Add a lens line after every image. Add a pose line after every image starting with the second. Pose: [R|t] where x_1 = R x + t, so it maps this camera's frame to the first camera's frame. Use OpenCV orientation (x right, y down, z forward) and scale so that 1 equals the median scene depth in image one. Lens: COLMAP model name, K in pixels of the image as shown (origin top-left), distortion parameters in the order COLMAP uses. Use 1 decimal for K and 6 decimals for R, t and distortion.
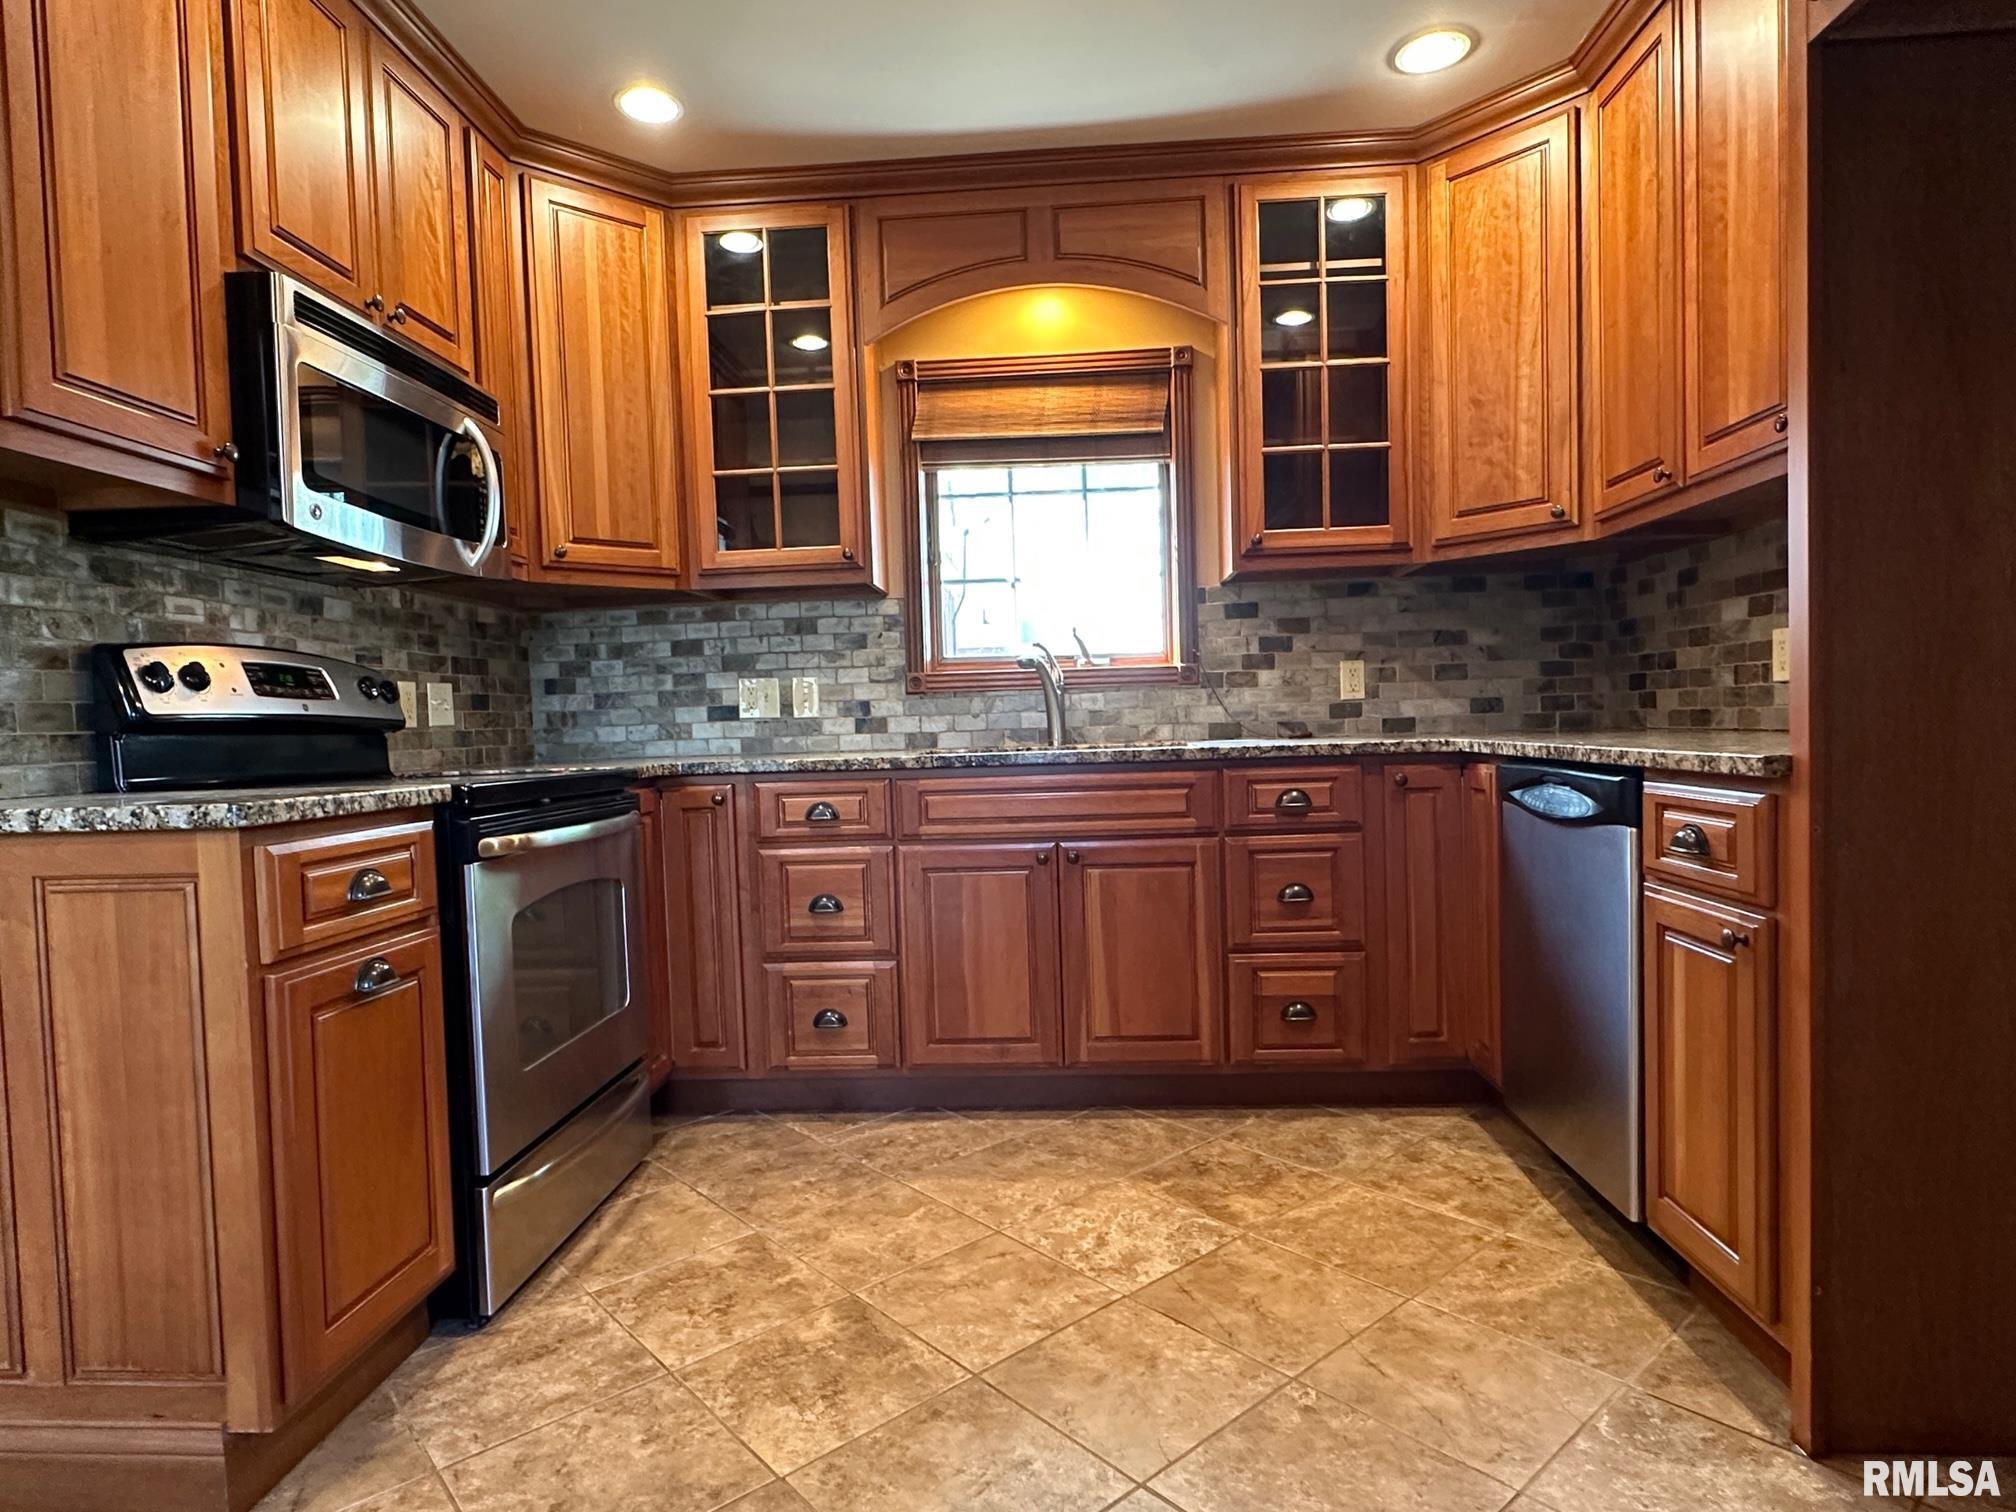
lens RADIAL K [[1123.0, 0, 1004.0], [0, 1123.0, 768.8], [0, 0, 1]] dist [-0.004230, 0.000374]
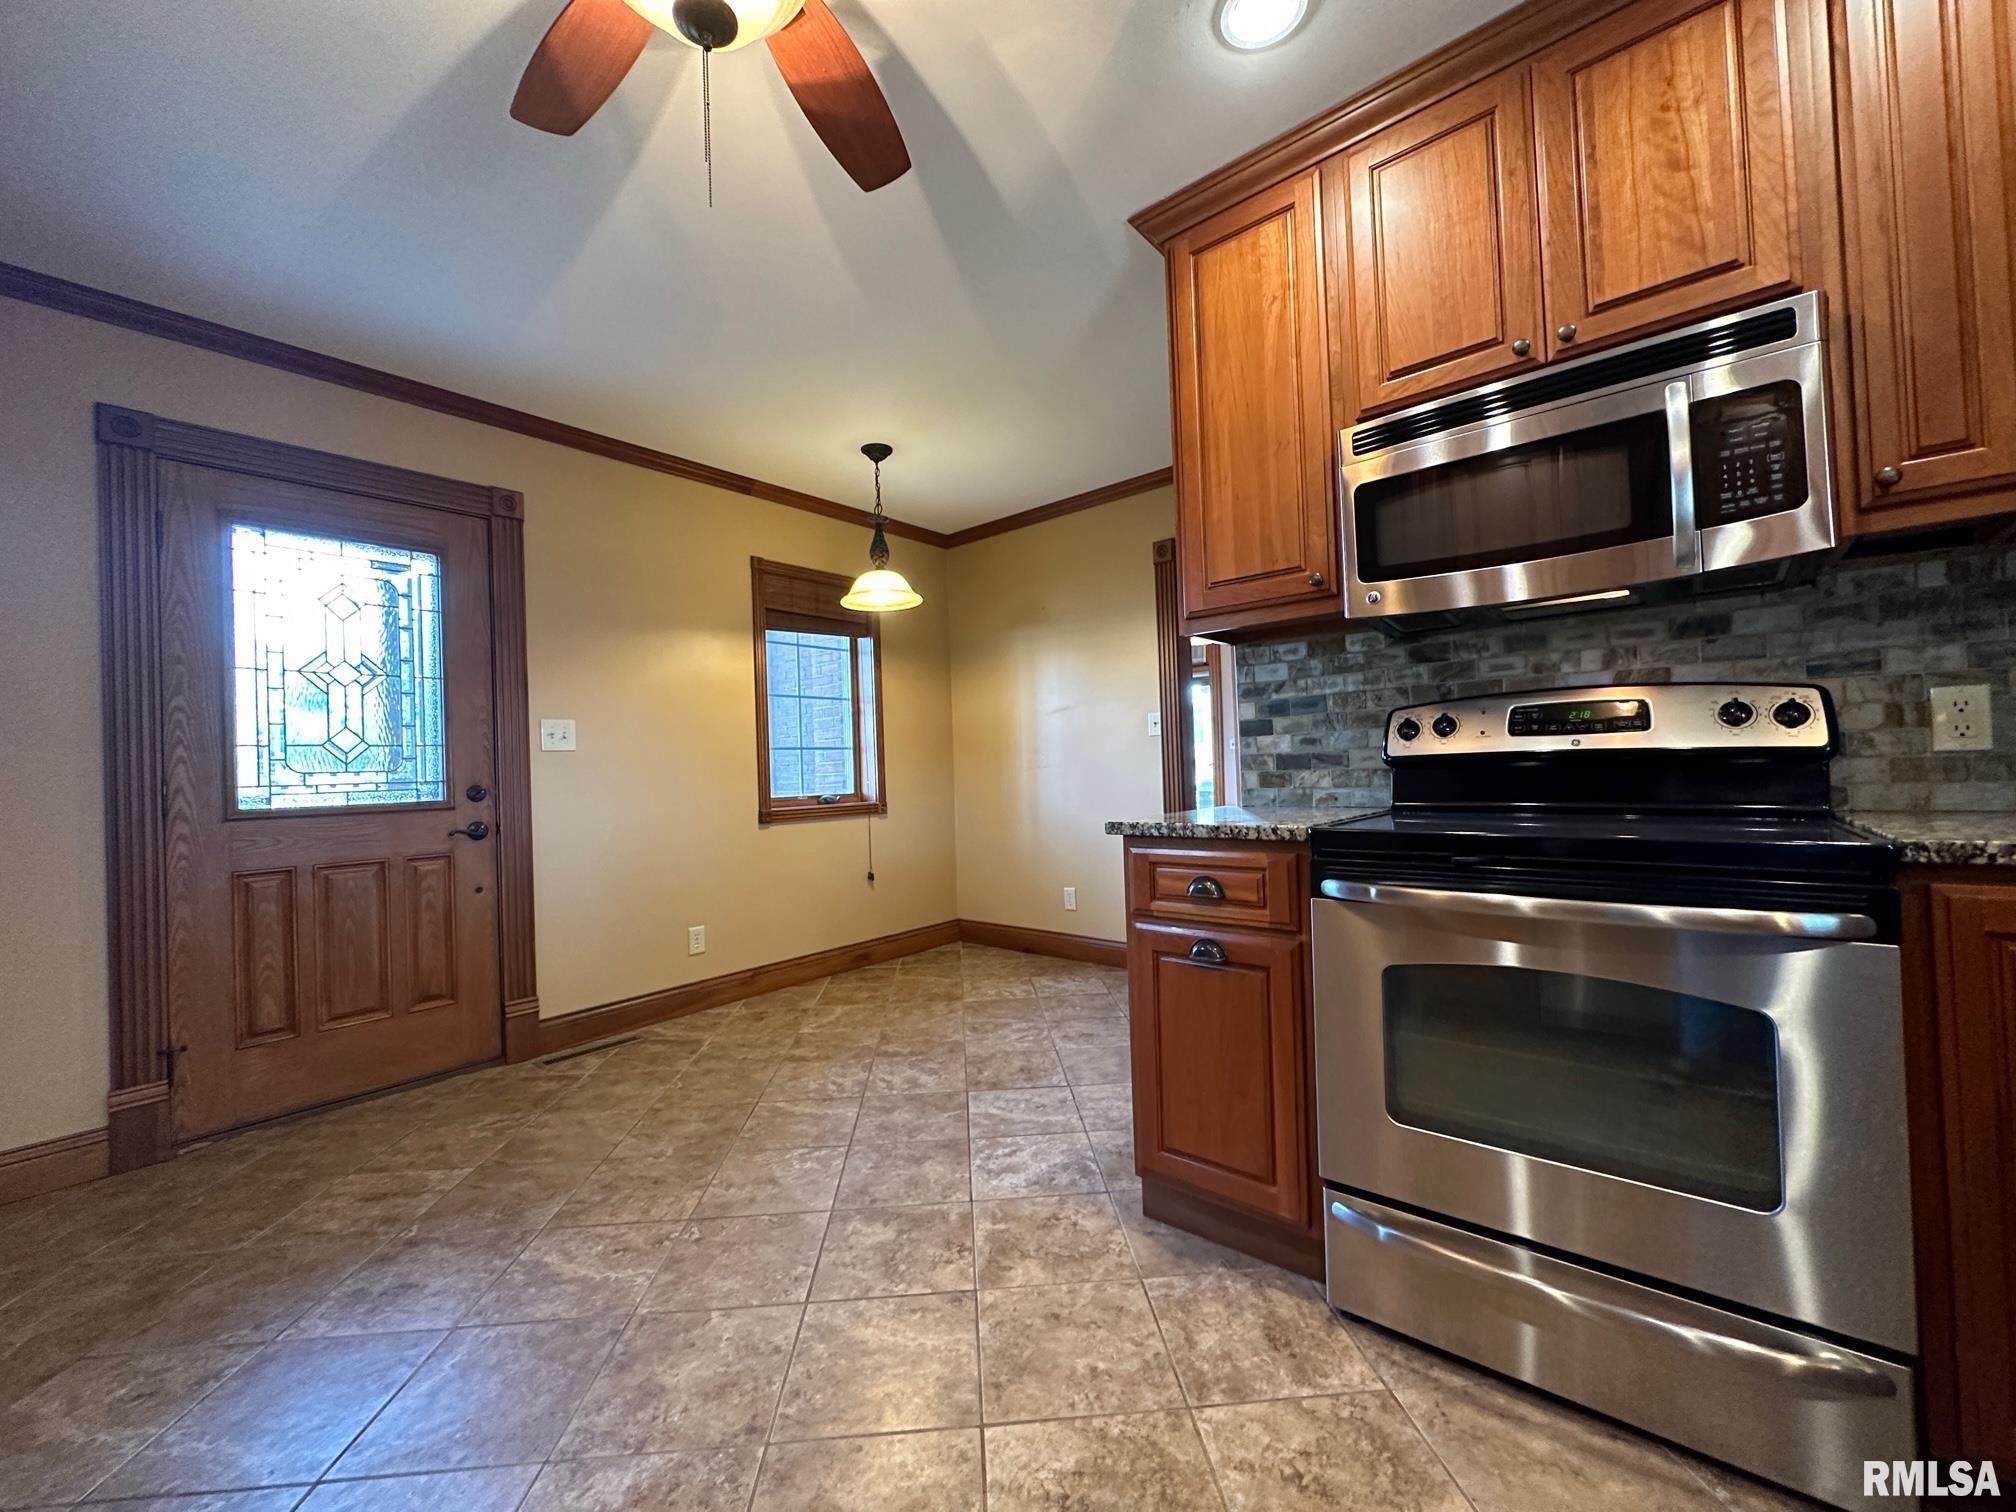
lens RADIAL K [[802.2, 0, 1005.7], [0, 802.2, 755.1], [0, 0, 1]] dist [-0.002770, 0.000838]
pose [[-0.601537, 0.032760, -0.798173, 0.242535], [0.018533, 0.999462, 0.027054, -0.059455], [0.798630, 0.001481, -0.601821, 0.832494]]
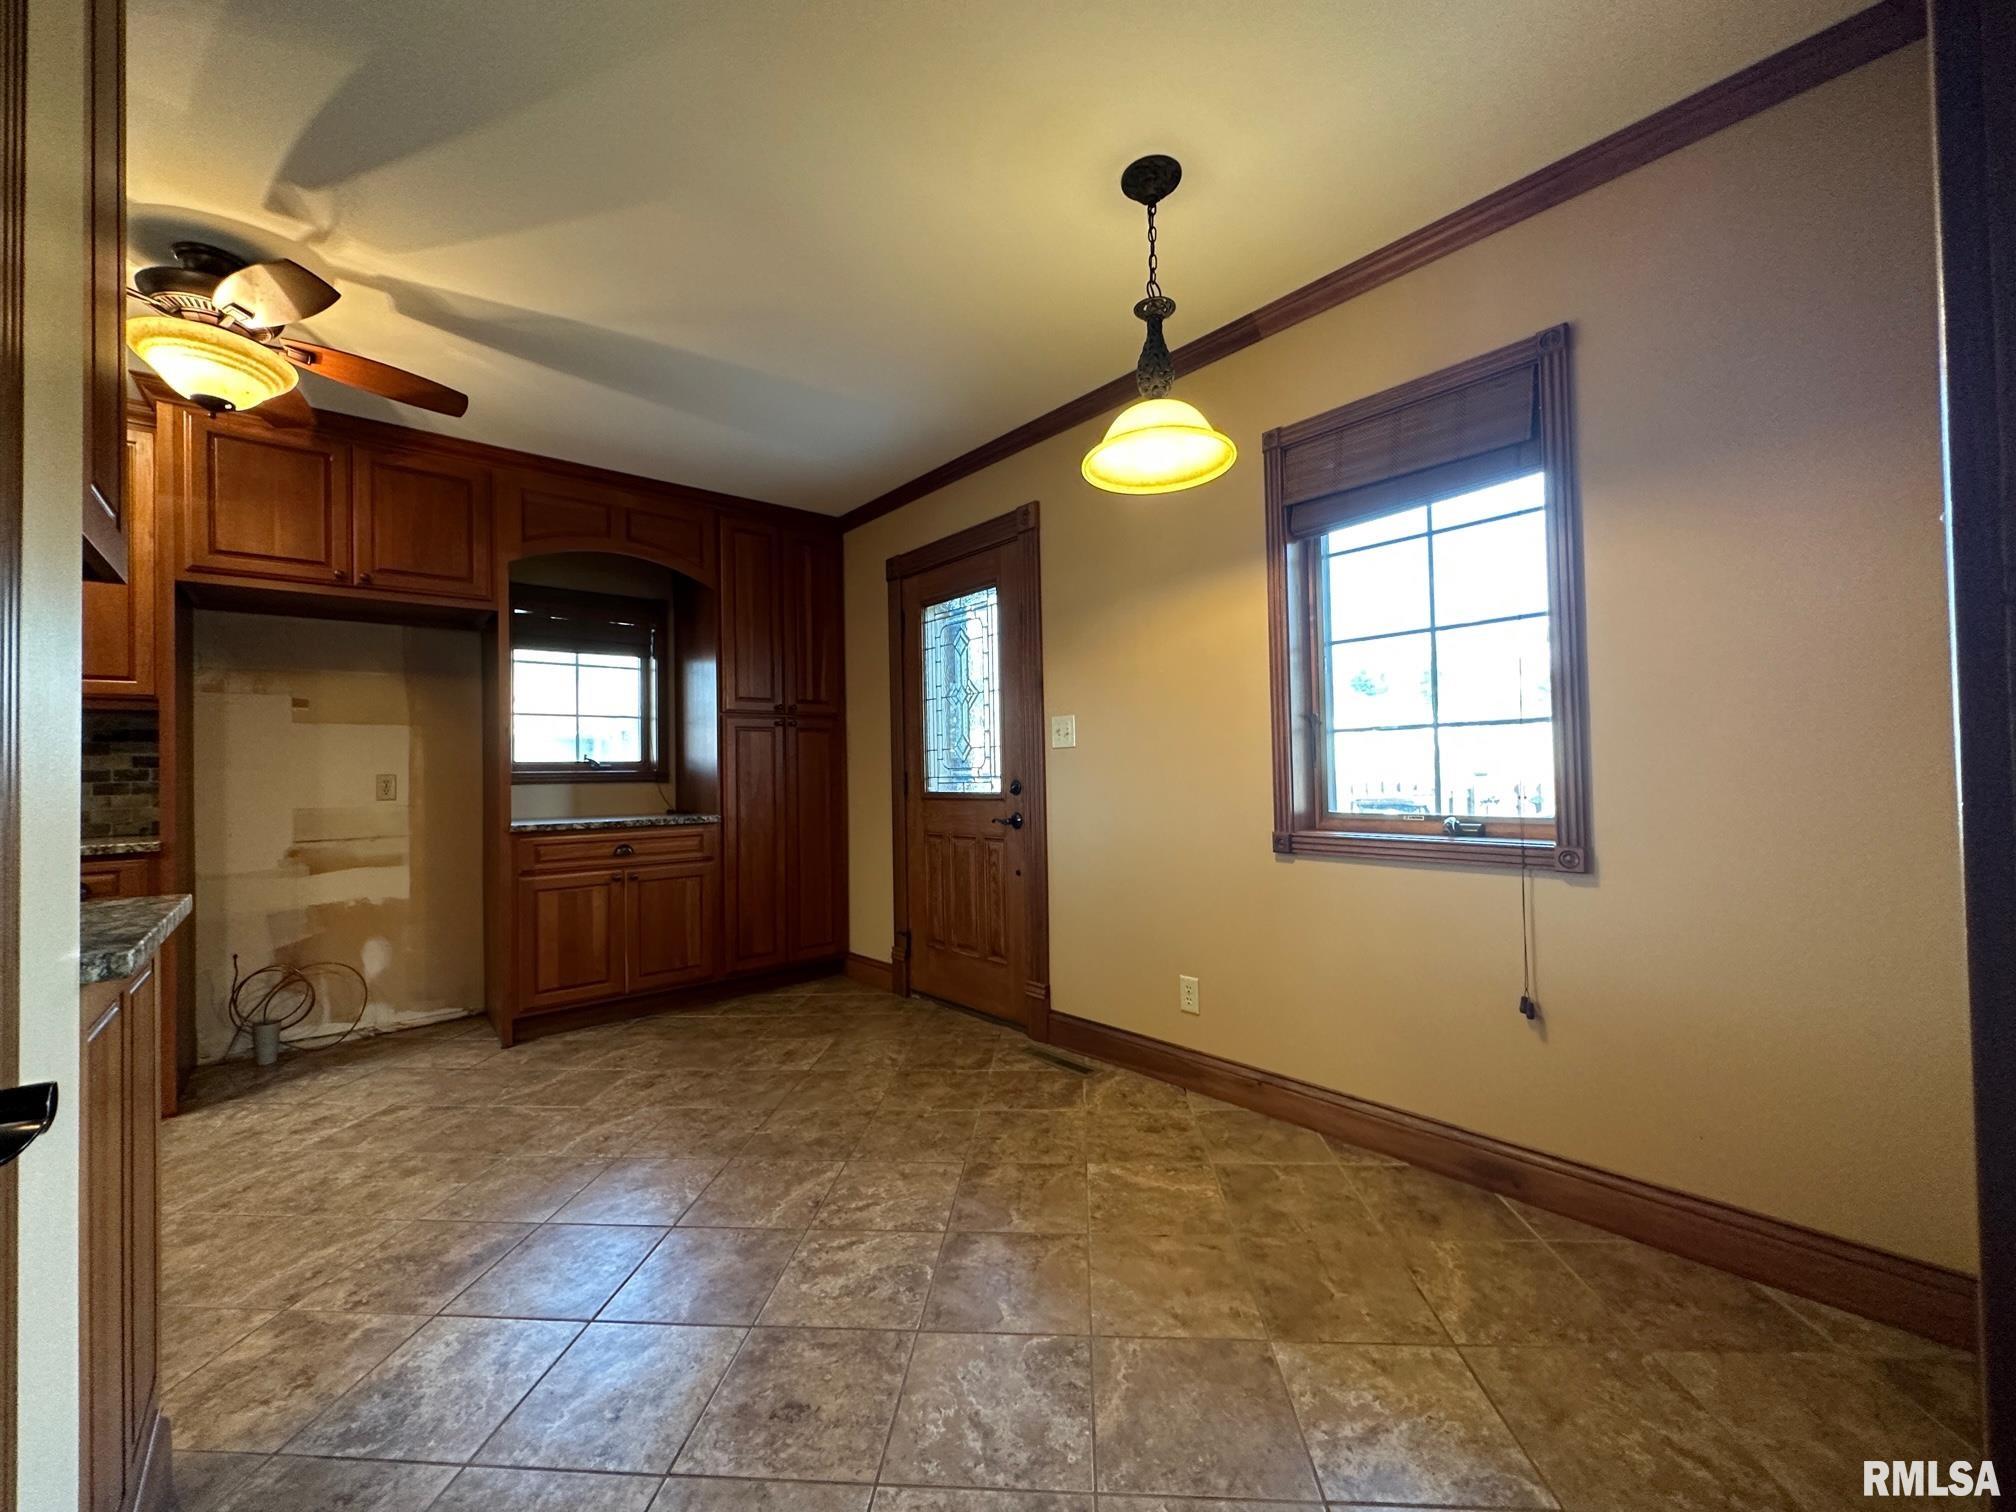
lens RADIAL K [[802.2, 0, 1005.7], [0, 802.2, 755.1], [0, 0, 1]] dist [-0.002770, 0.000838]
pose [[-0.699481, 0.057148, 0.712363, -1.047326], [0.070290, 0.997466, -0.011002, -0.029227], [-0.711186, 0.042376, -0.701725, 0.481116]]
